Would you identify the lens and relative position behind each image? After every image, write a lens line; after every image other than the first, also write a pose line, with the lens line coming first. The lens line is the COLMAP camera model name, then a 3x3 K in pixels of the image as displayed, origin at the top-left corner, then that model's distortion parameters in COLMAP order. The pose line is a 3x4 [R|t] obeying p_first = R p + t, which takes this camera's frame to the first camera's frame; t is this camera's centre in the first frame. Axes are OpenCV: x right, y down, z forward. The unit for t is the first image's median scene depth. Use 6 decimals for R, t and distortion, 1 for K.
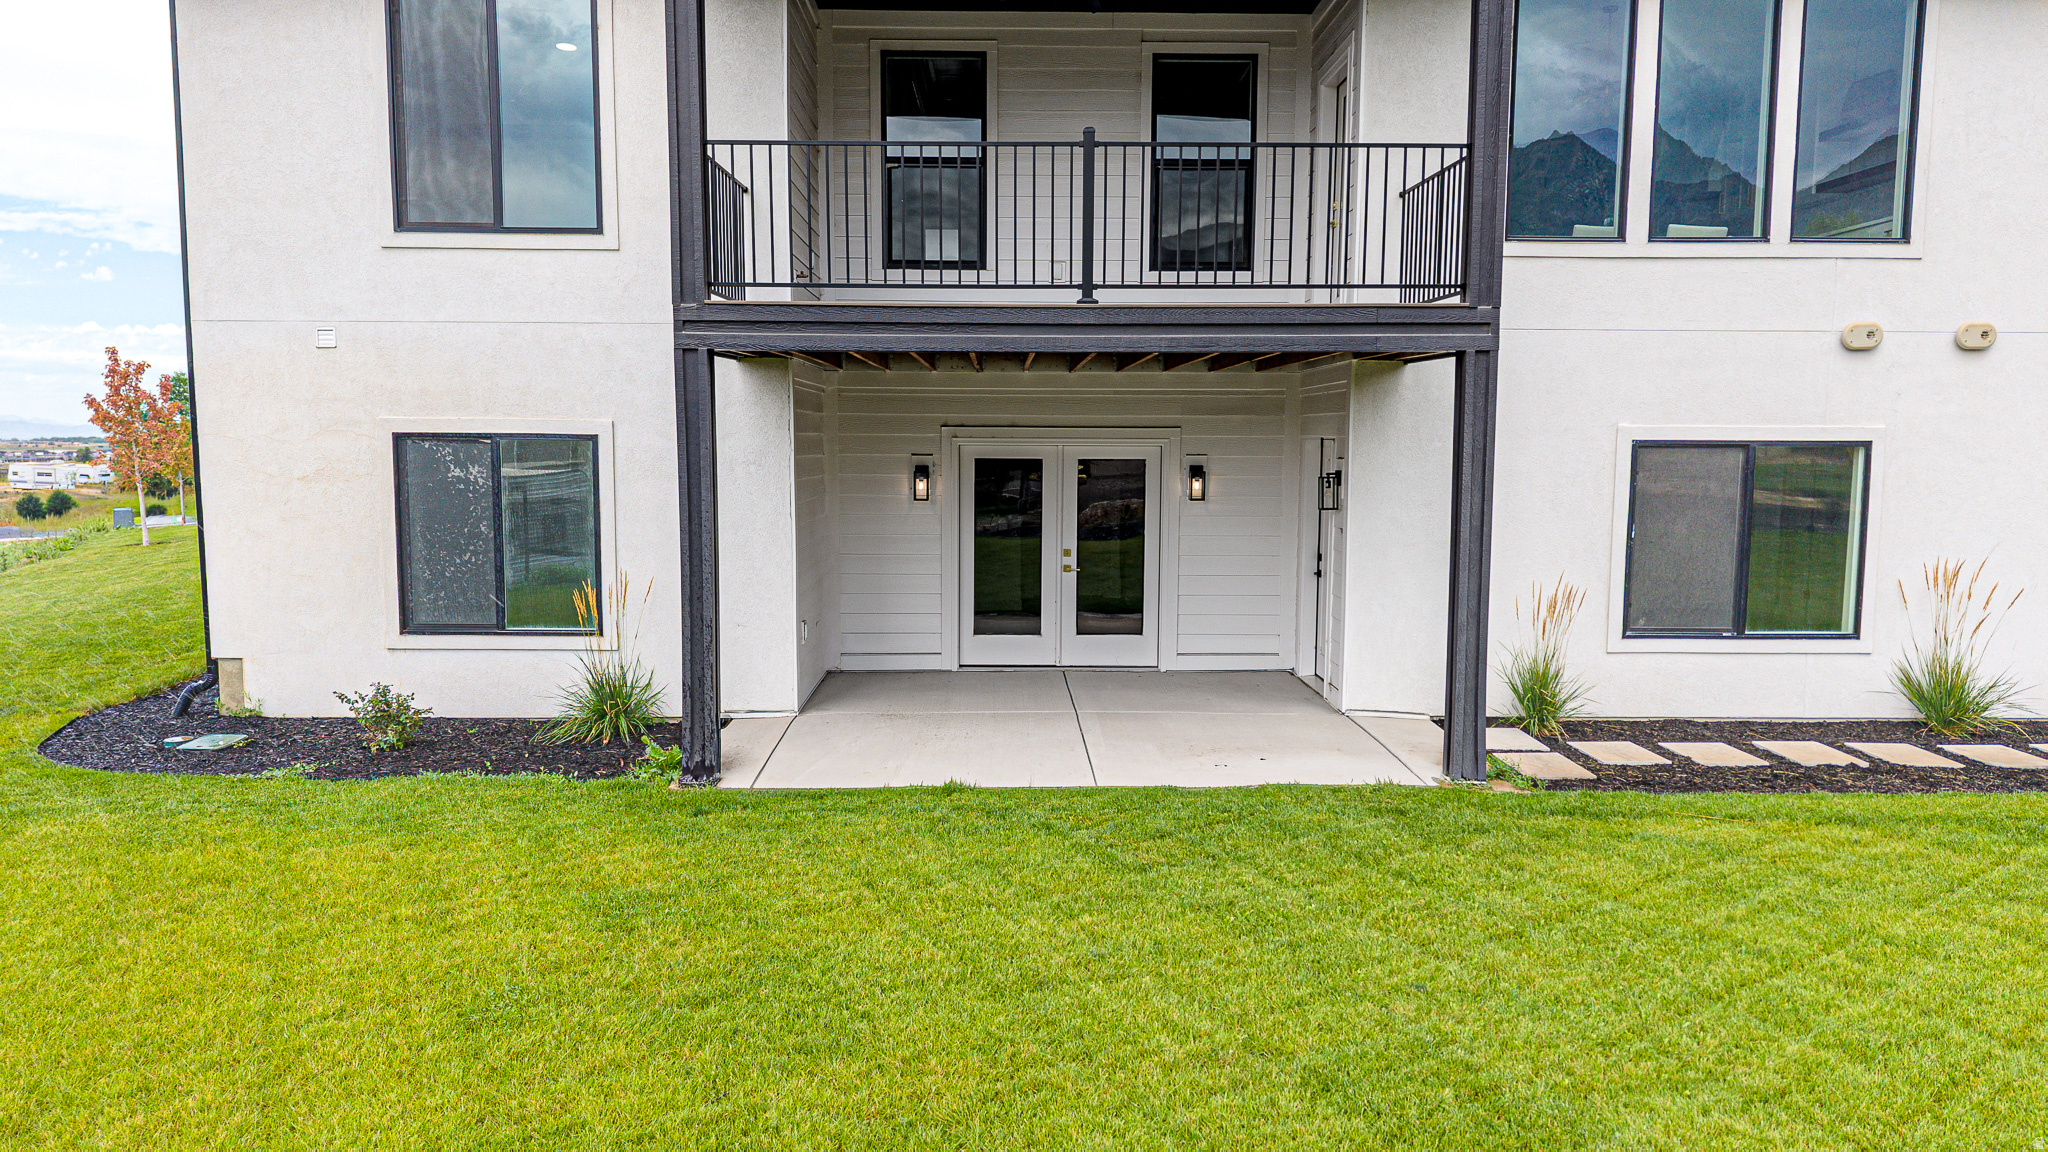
lens RADIAL K [[1388.1, 0, 1009.0], [0, 1388.1, 572.2], [0, 0, 1]] dist [0.044838, -0.053887]
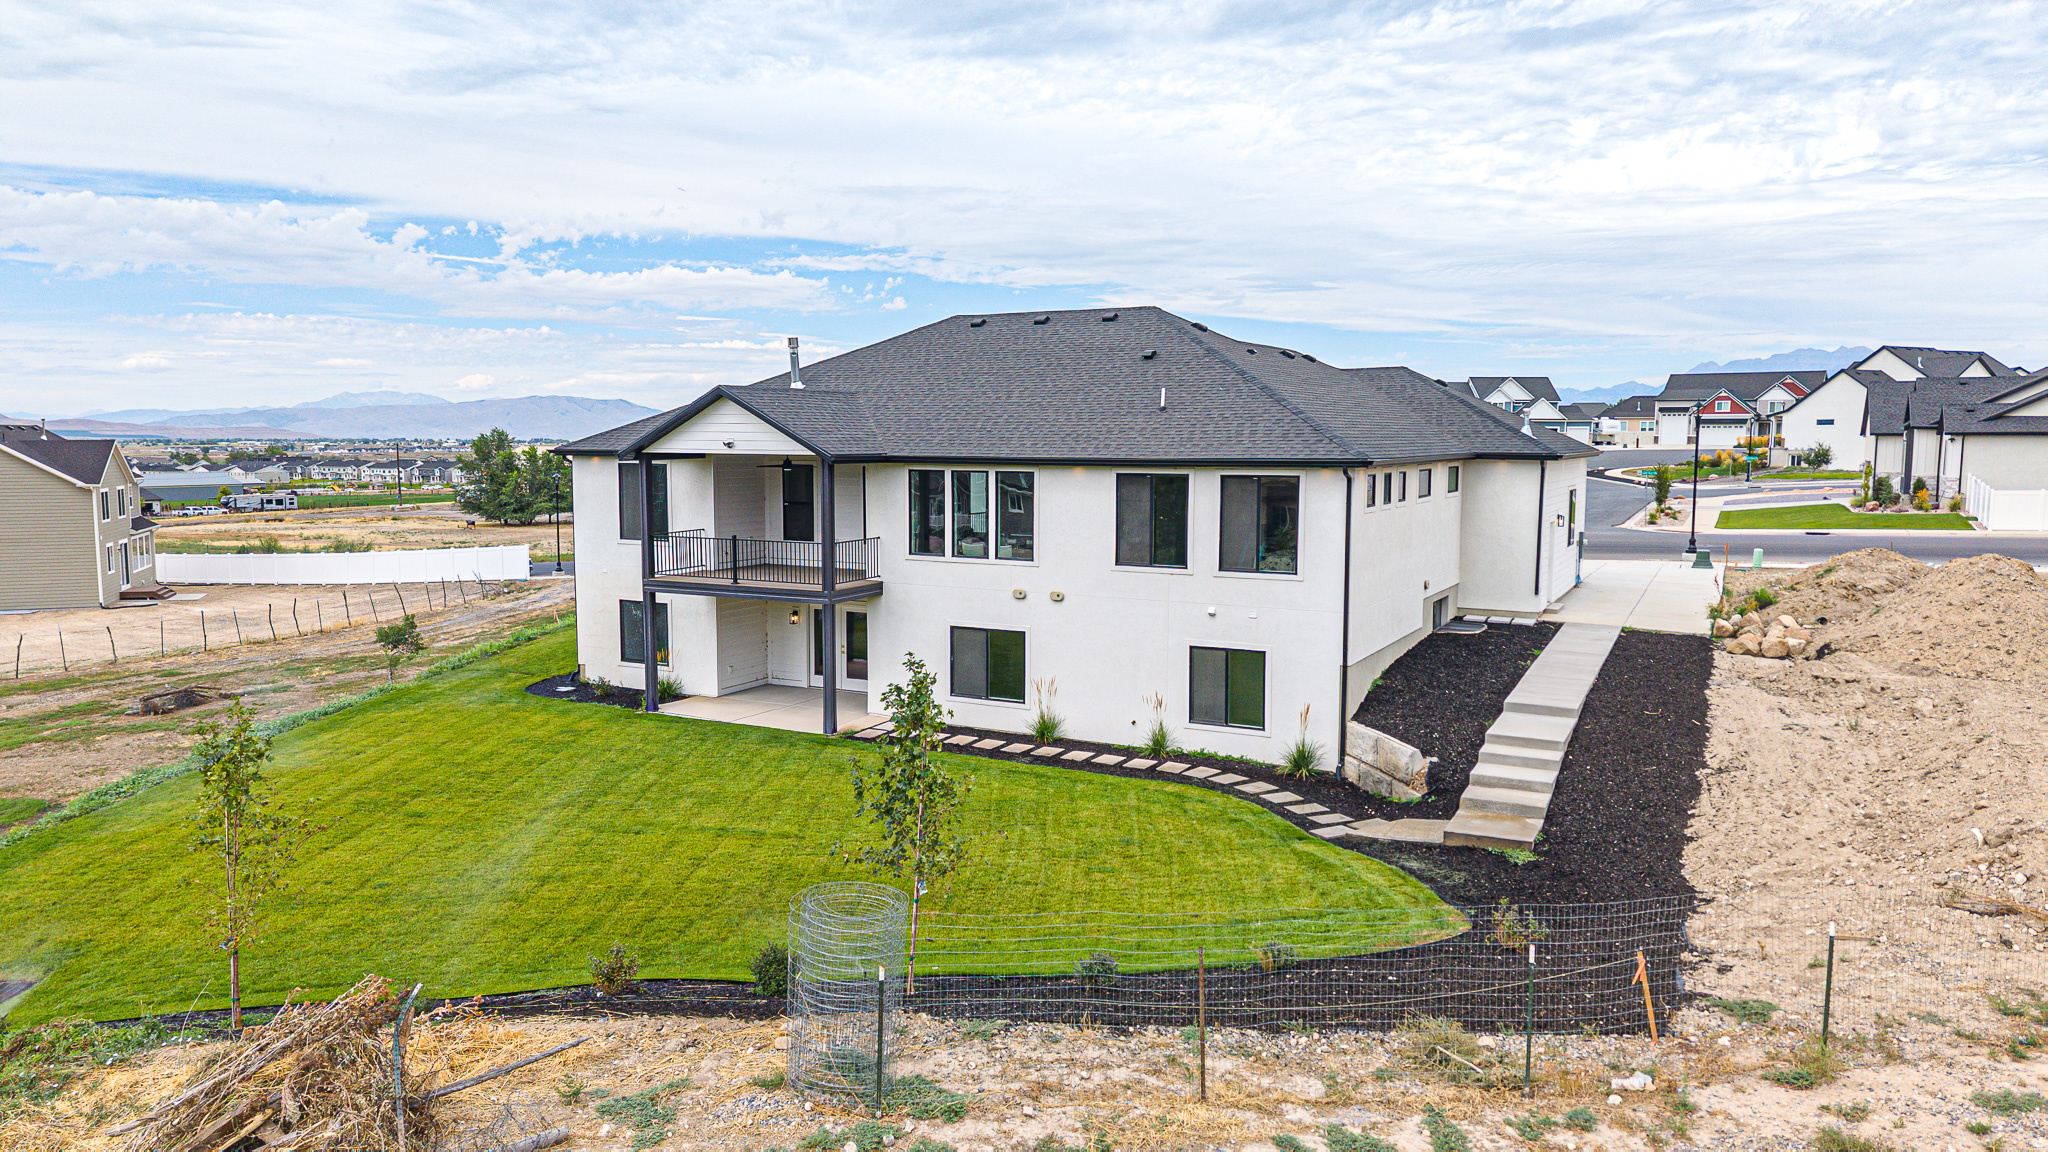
lens RADIAL K [[1438.0, 0, 1024.0], [0, 1438.0, 576.0], [0, 0, 1]] dist [0.036796, -0.030872]
pose [[0.875172, 0.046222, -0.481598, 1.956320], [-0.046034, 0.998865, 0.012214, -0.236233], [0.481616, 0.011481, 0.876307, -1.452745]]
